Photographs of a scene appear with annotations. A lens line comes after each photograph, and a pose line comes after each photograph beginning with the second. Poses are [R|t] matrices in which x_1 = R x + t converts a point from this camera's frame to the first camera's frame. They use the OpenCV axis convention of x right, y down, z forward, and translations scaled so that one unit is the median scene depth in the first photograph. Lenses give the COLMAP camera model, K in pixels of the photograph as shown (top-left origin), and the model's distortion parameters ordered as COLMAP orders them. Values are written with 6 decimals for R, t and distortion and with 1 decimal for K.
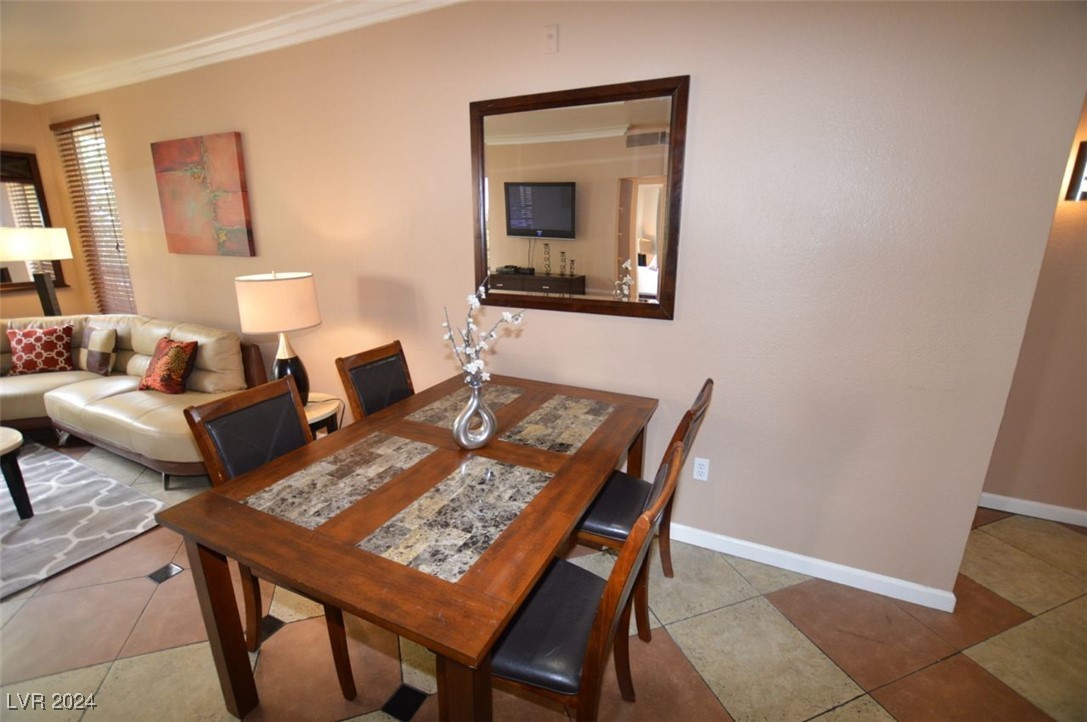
lens RADIAL K [[492.7, 0, 543.5], [0, 492.7, 361.0], [0, 0, 1]] dist [-0.019823, 0.000416]
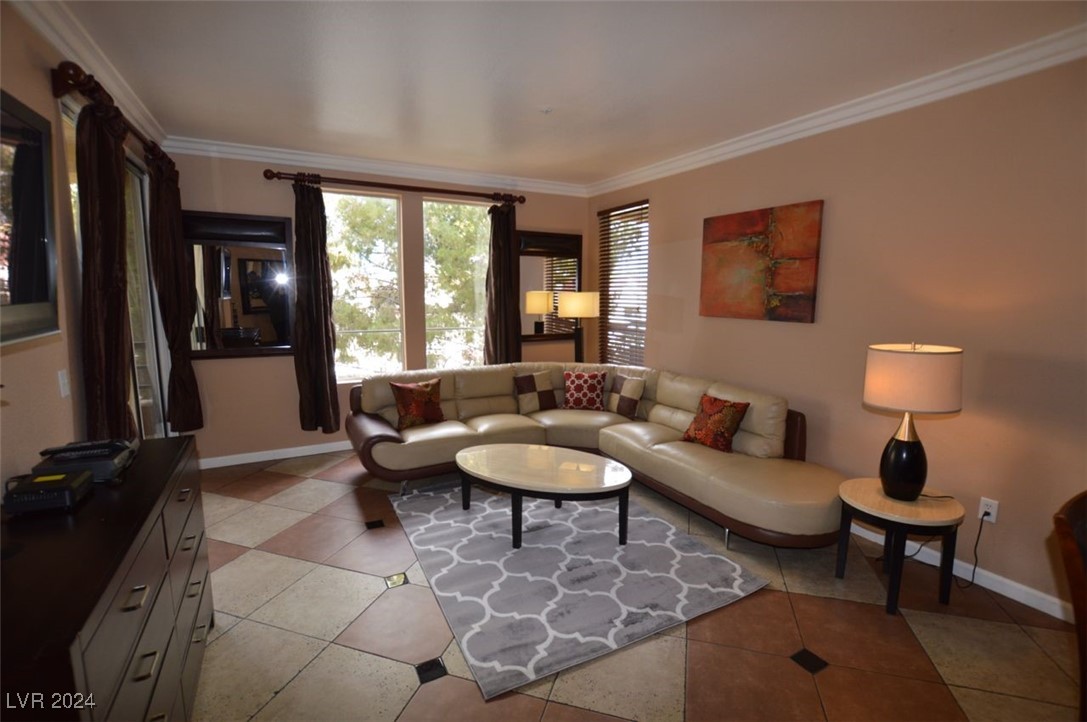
lens RADIAL K [[492.7, 0, 543.5], [0, 492.7, 361.0], [0, 0, 1]] dist [-0.019823, 0.000416]
pose [[0.805780, 0.080742, -0.586685, -0.412428], [-0.154513, 0.985013, -0.076653, 0.015295], [0.571703, 0.152416, 0.806179, -0.068073]]
